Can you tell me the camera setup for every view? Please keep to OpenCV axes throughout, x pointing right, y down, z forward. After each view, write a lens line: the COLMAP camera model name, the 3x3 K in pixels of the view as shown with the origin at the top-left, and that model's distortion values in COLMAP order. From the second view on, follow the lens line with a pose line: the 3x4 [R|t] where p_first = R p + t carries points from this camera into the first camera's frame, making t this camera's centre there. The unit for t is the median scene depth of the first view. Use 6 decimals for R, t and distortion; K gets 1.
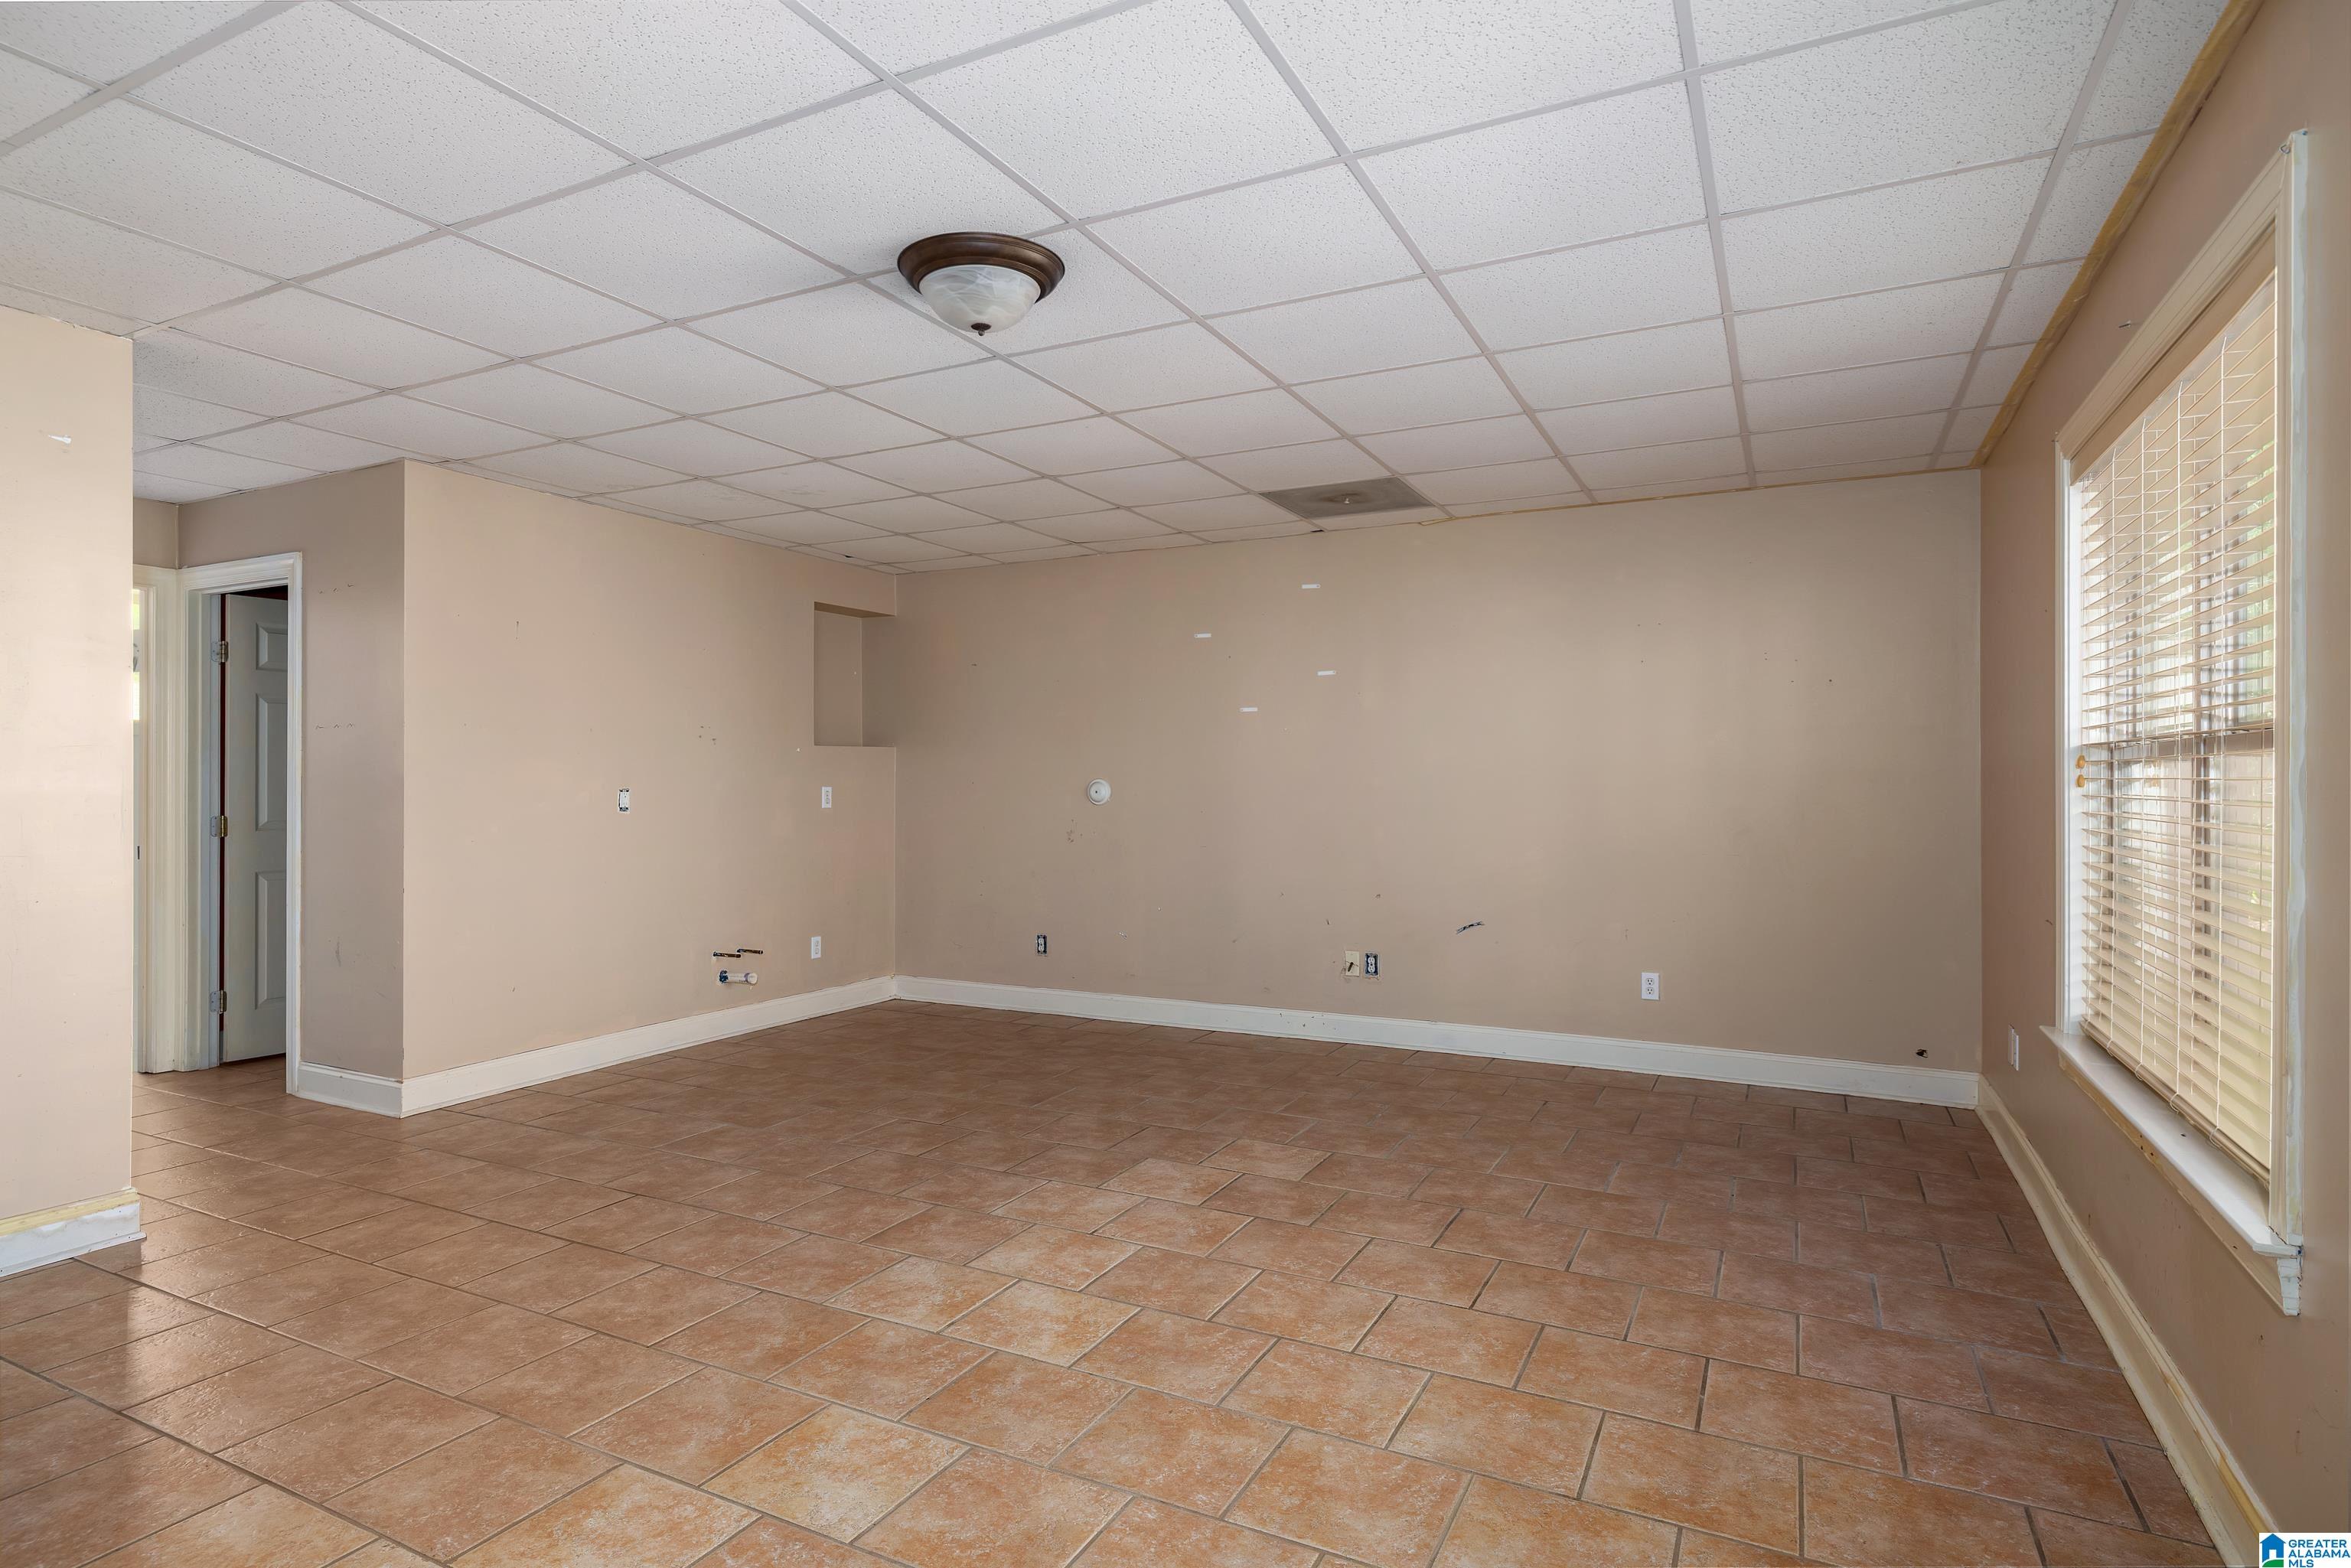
lens RADIAL K [[1269.2, 0, 1164.2], [0, 1269.2, 777.6], [0, 0, 1]] dist [-0.001856, -0.001255]
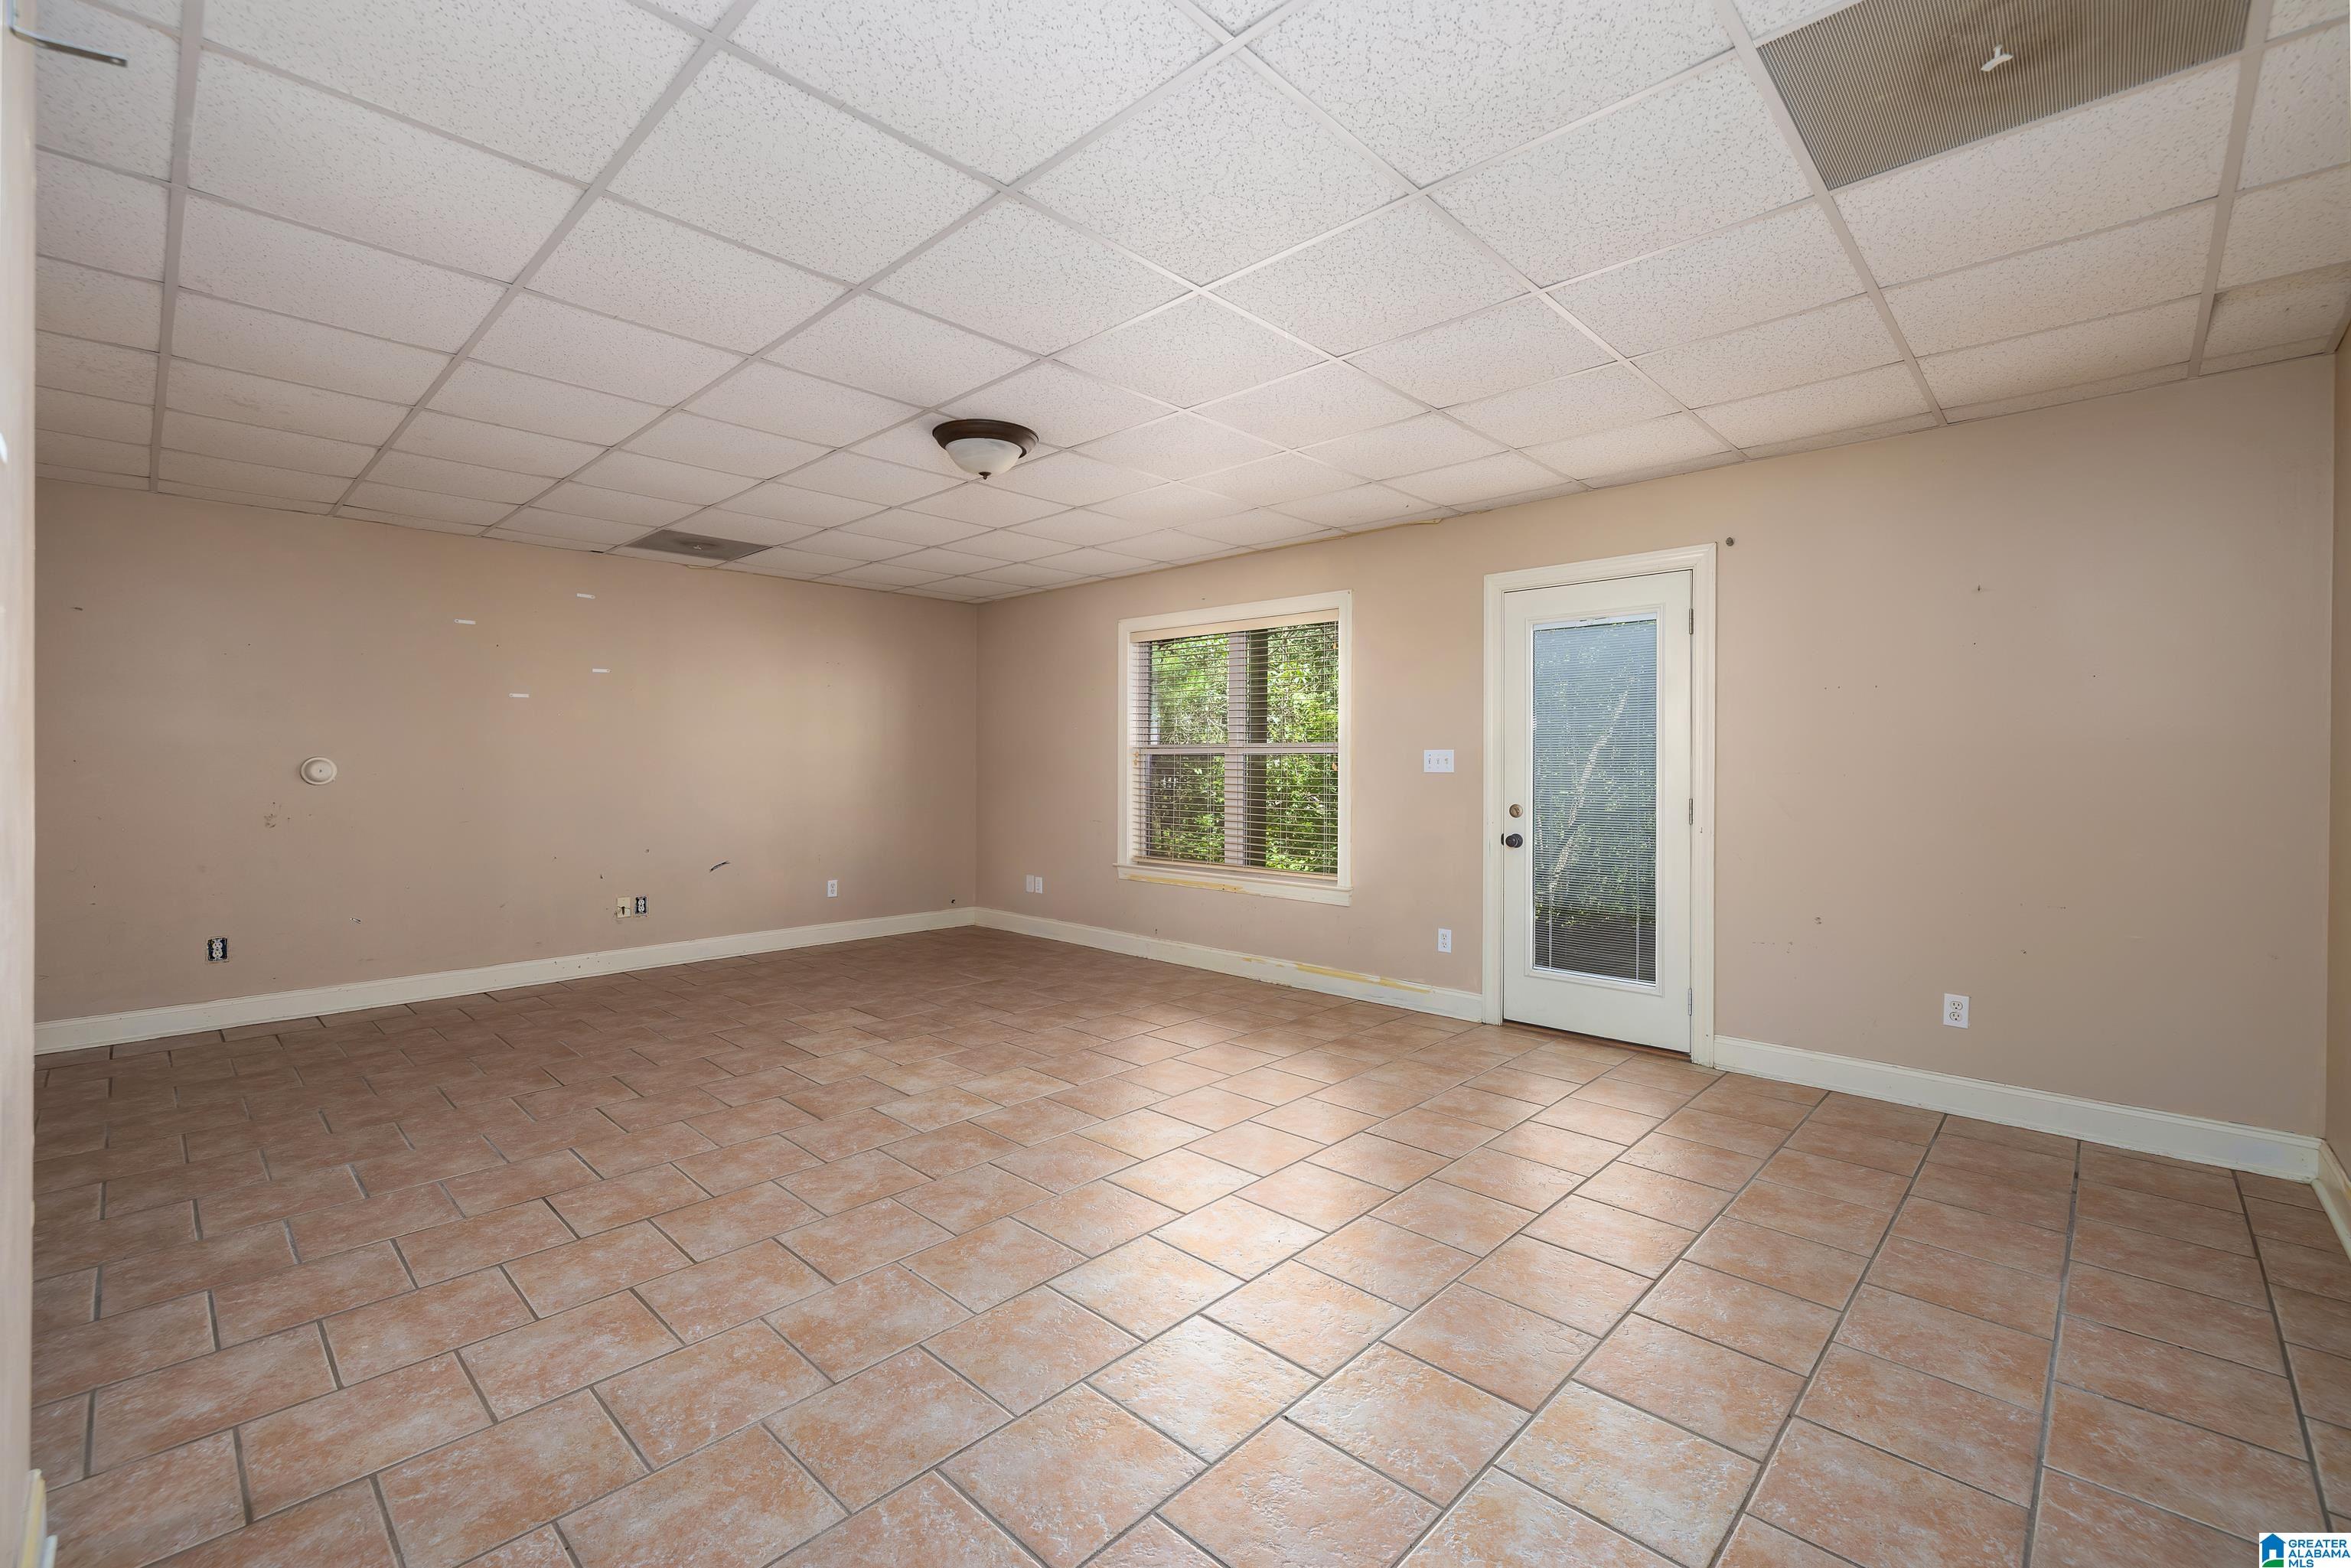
lens RADIAL K [[1001.7, 0, 1165.4], [0, 1001.7, 778.7], [0, 0, 1]] dist [0.002109, 0.000201]
pose [[0.273723, -0.016781, 0.961662, -1.064451], [-0.007657, 0.999778, 0.019625, -0.004290], [-0.961778, -0.012735, 0.273534, 0.368003]]
